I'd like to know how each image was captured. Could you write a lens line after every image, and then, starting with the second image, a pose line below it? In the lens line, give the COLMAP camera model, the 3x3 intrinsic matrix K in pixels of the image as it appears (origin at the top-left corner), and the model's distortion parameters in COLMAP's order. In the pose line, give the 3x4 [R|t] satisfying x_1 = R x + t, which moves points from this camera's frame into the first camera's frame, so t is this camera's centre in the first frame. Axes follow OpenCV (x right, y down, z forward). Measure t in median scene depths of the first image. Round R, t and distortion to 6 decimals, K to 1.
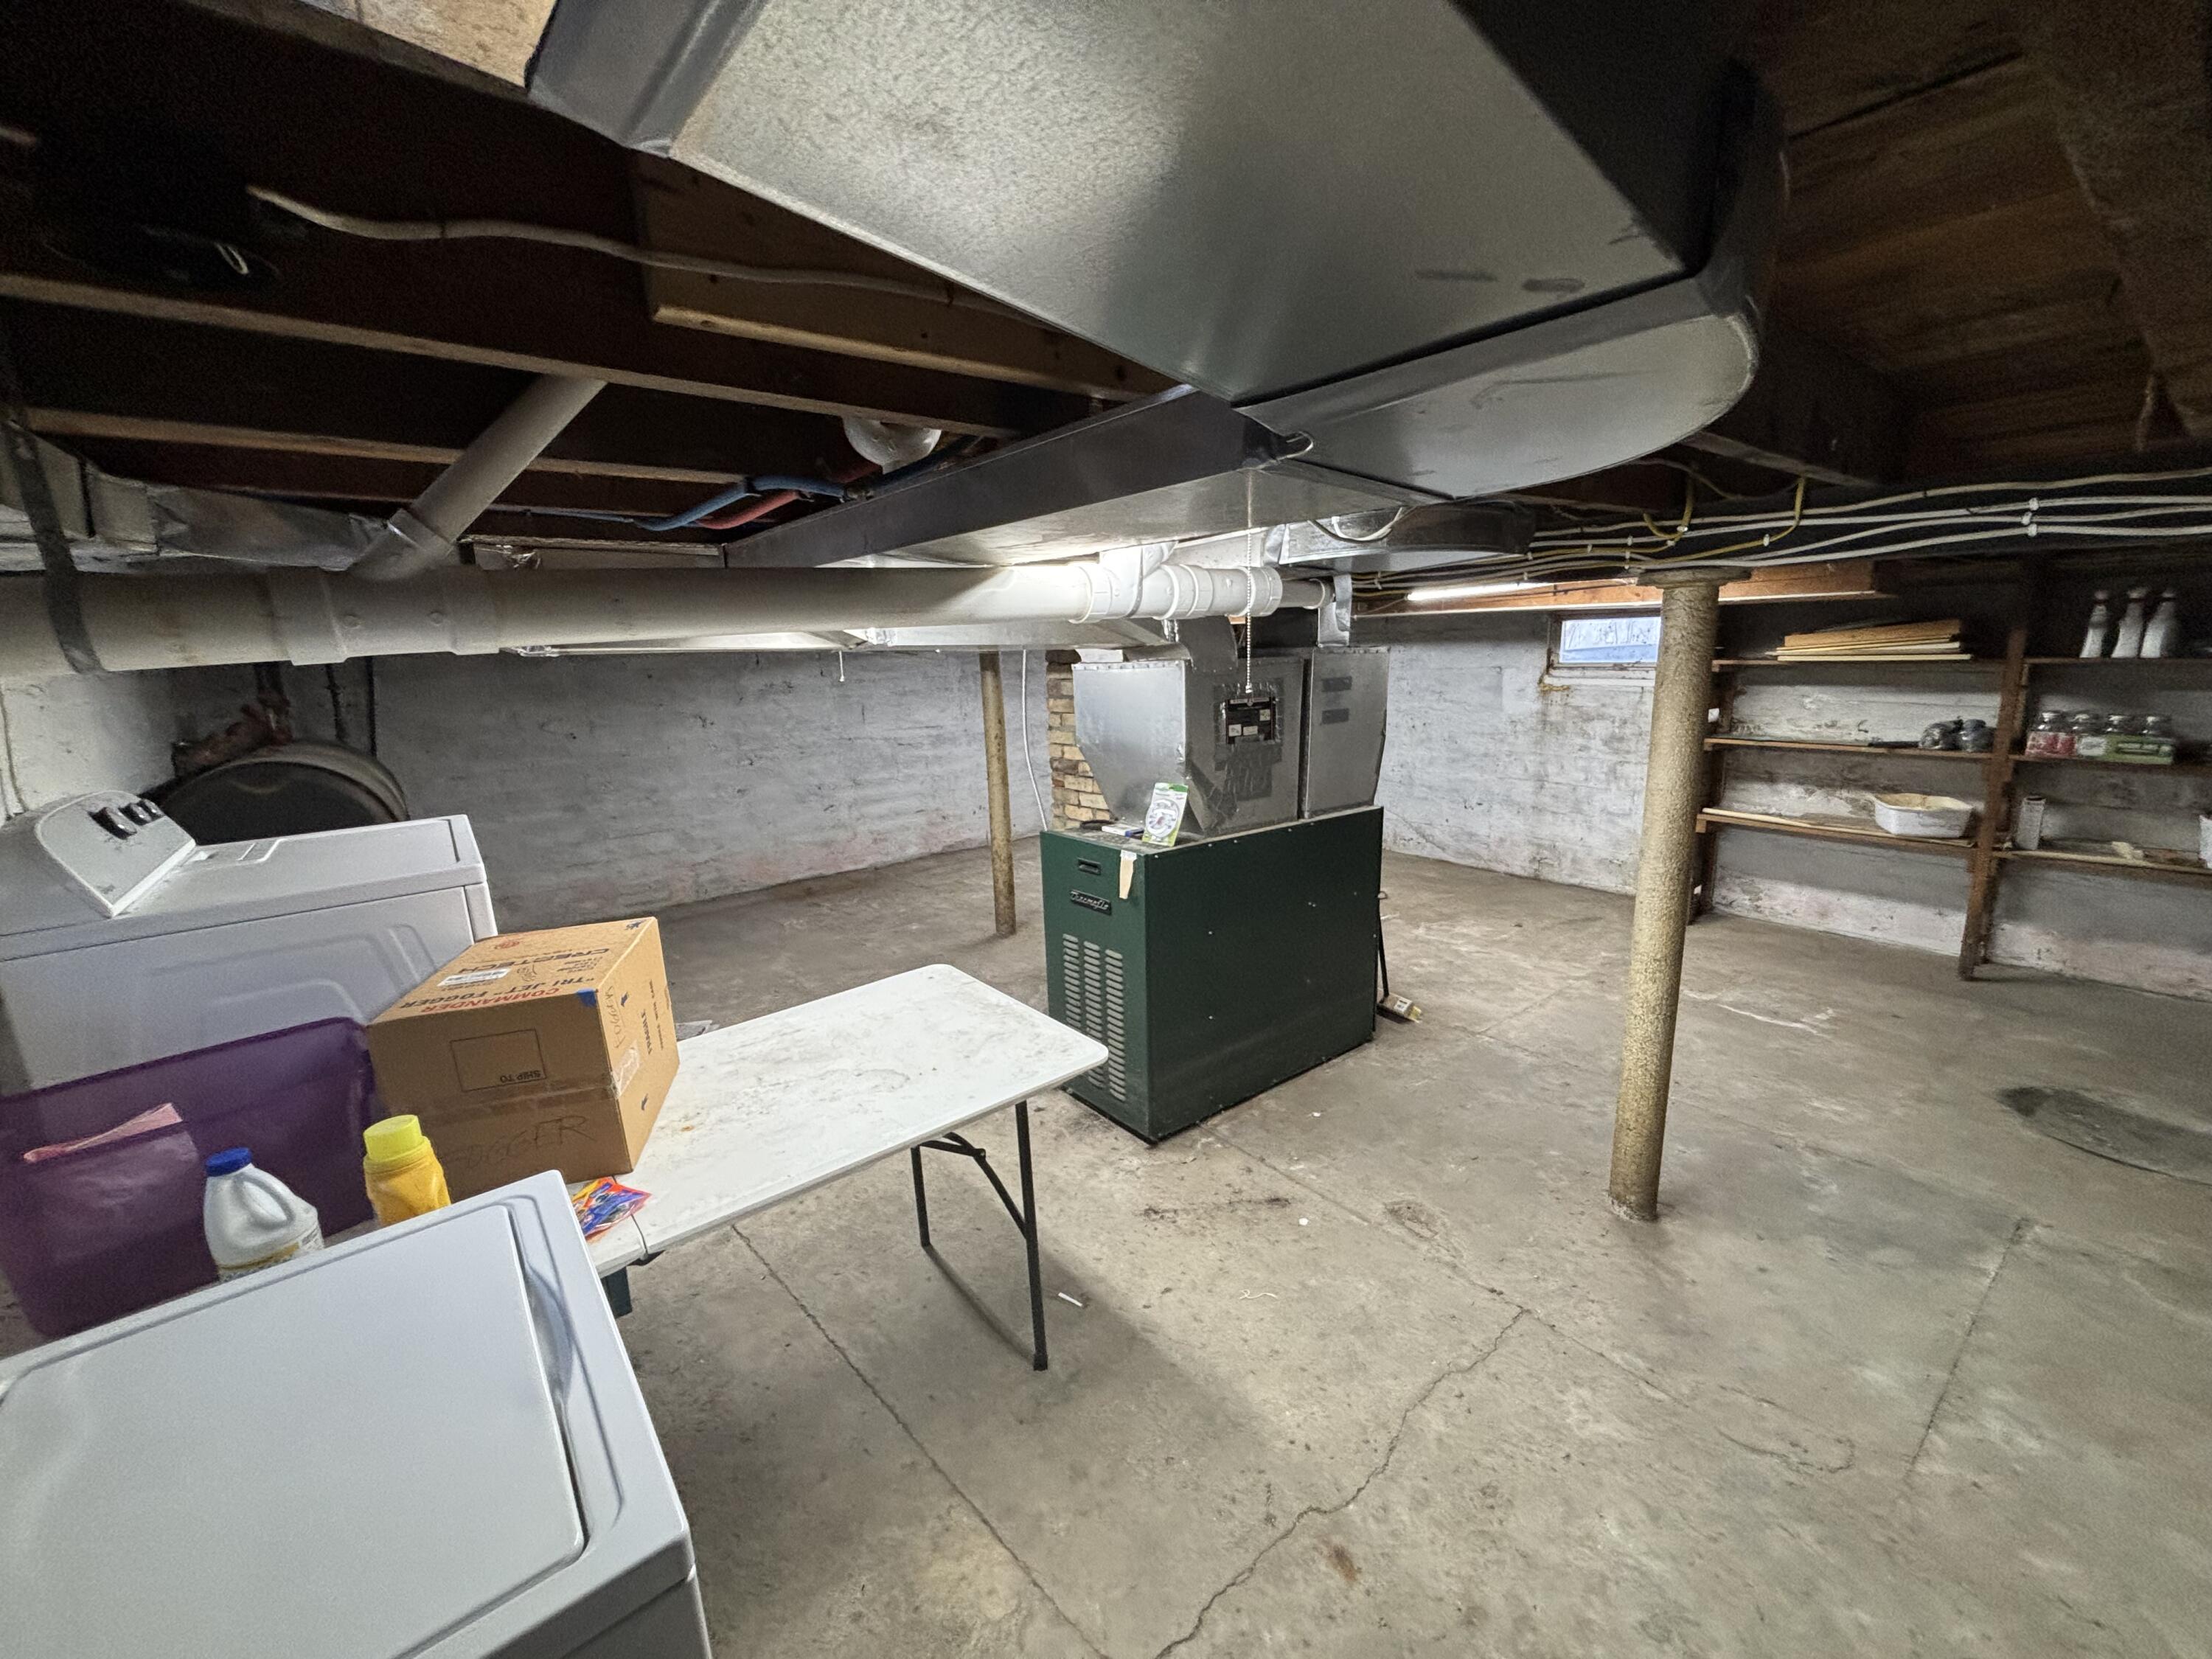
lens RADIAL K [[881.4, 0, 1106.0], [0, 881.4, 829.5], [0, 0, 1]] dist [-0.010163, -0.000269]
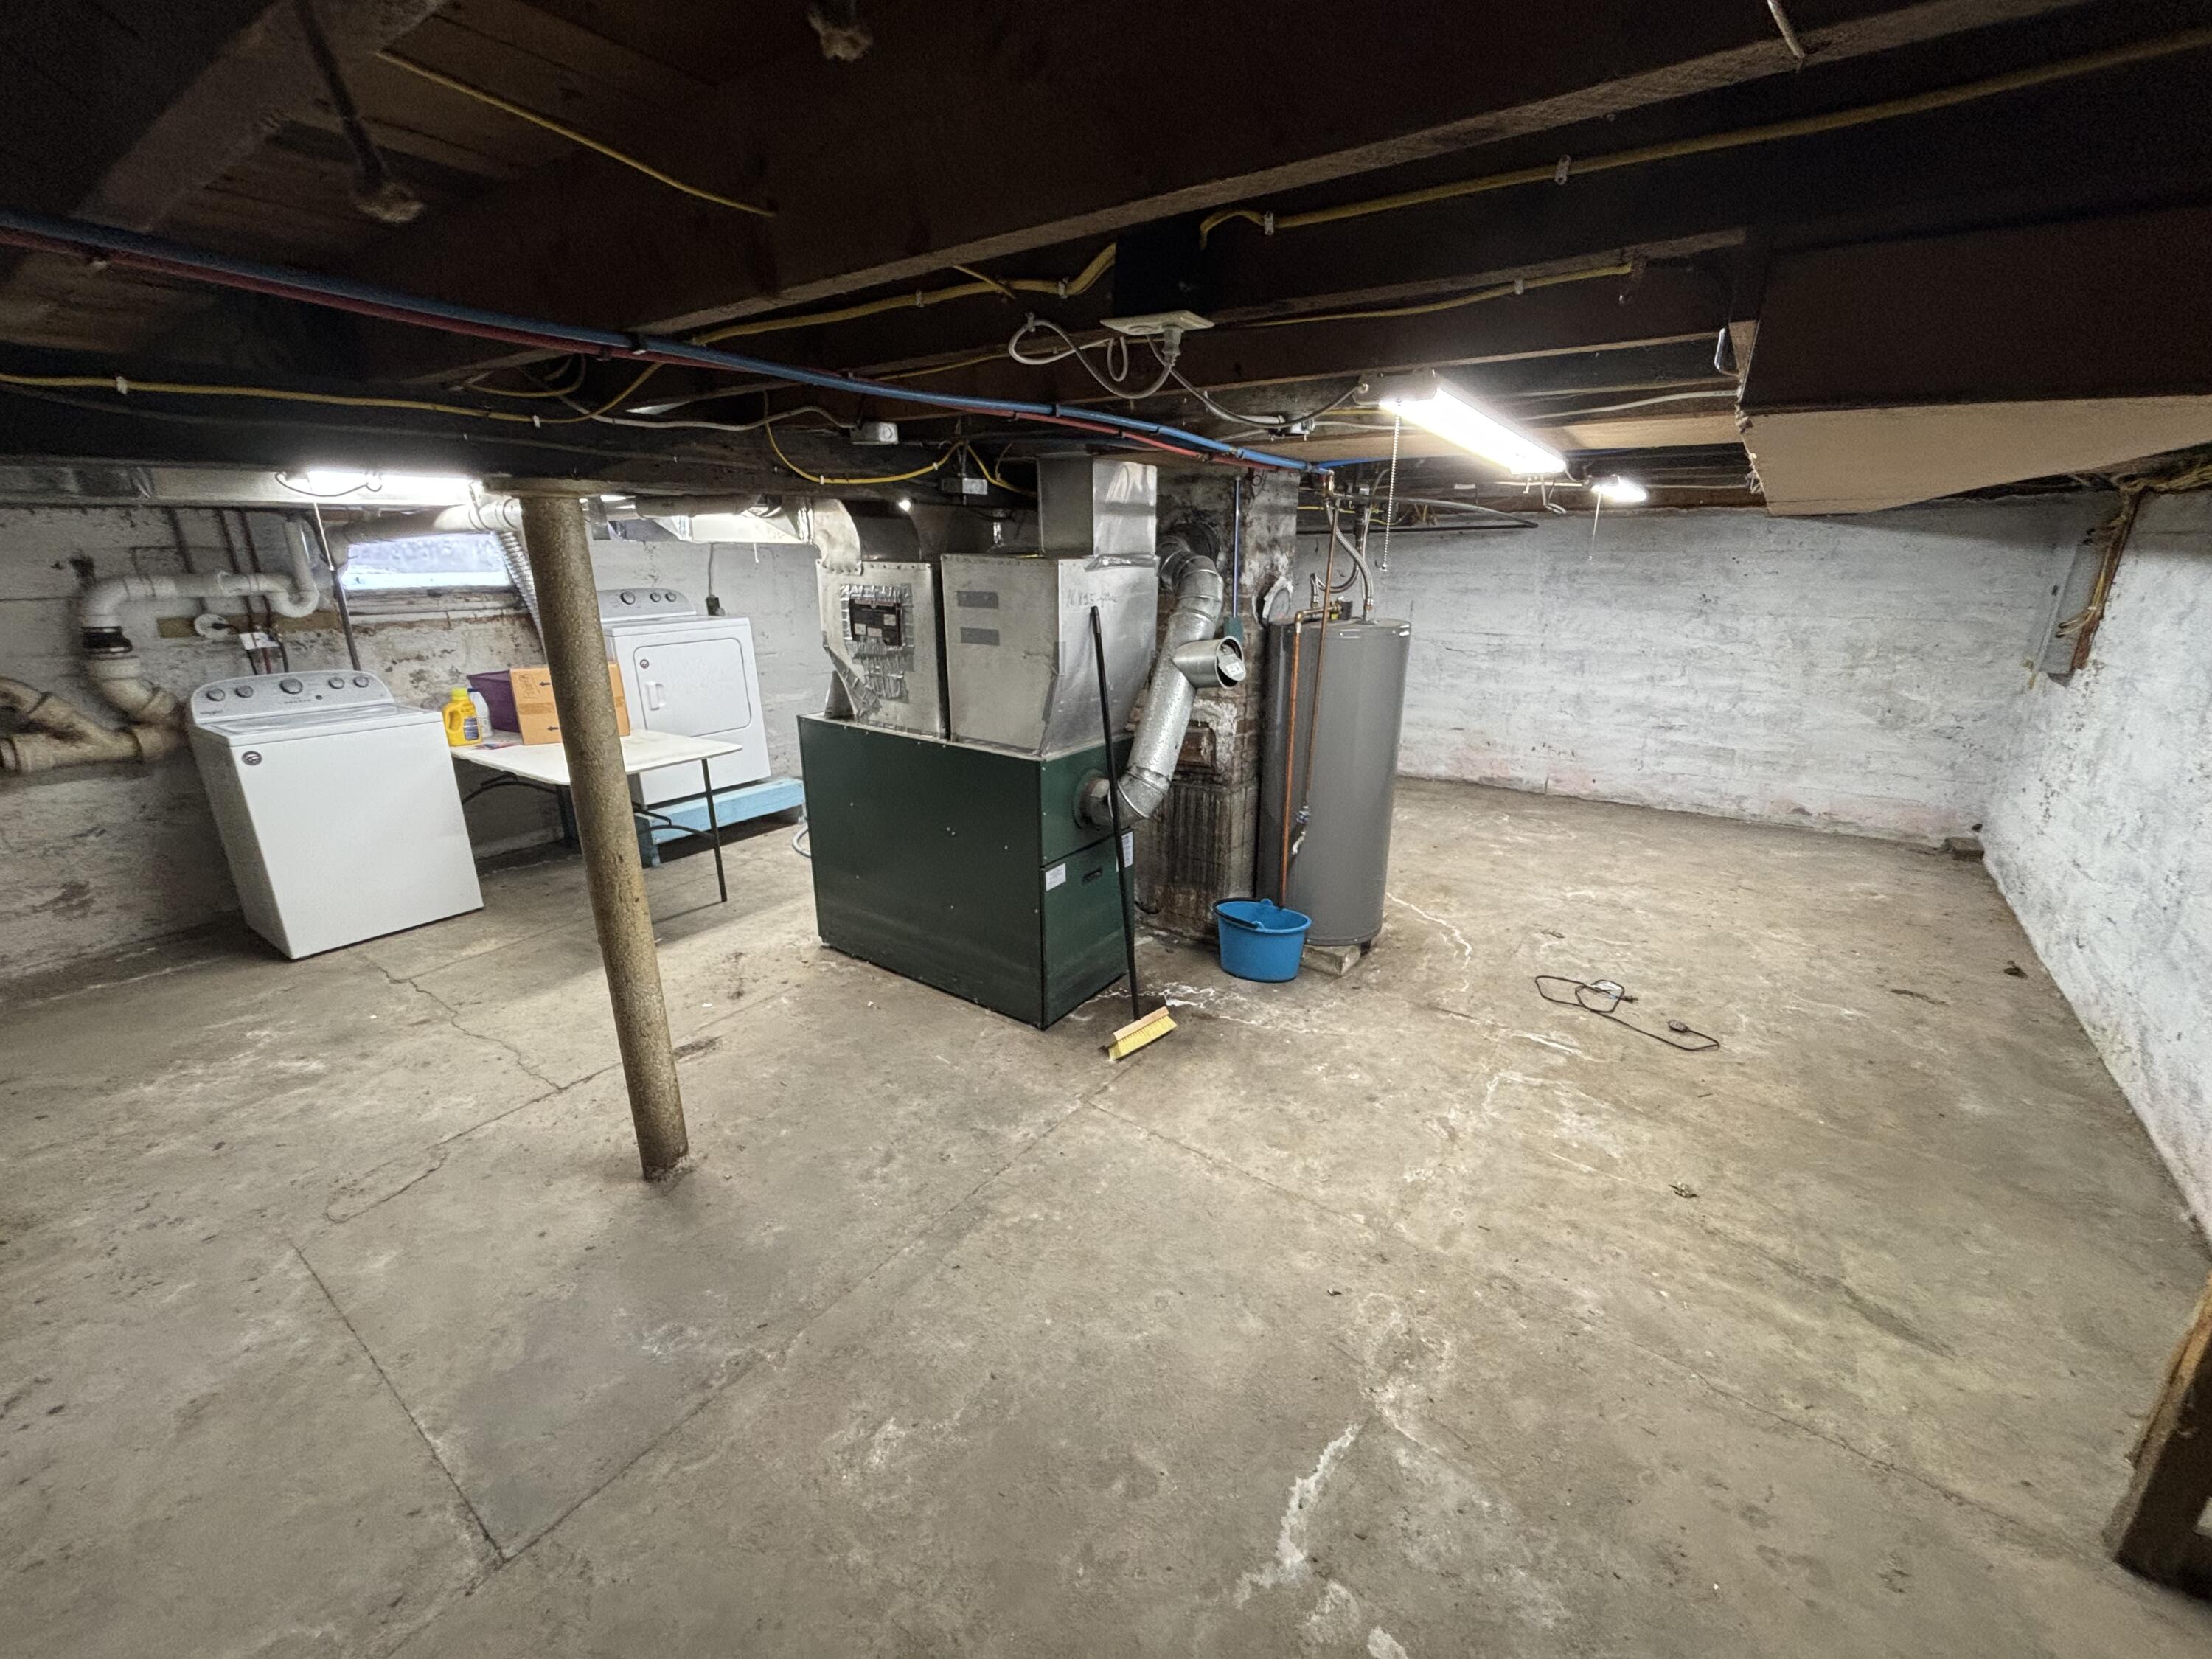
lens RADIAL K [[896.7, 0, 1106.0], [0, 896.7, 829.5], [0, 0, 1]] dist [-0.000250, 0.000108]
pose [[0.282598, 0.320816, -0.904000, 1.174647], [-0.201920, 0.941193, 0.270894, -0.215766], [0.937746, 0.105982, 0.330758, 0.845457]]
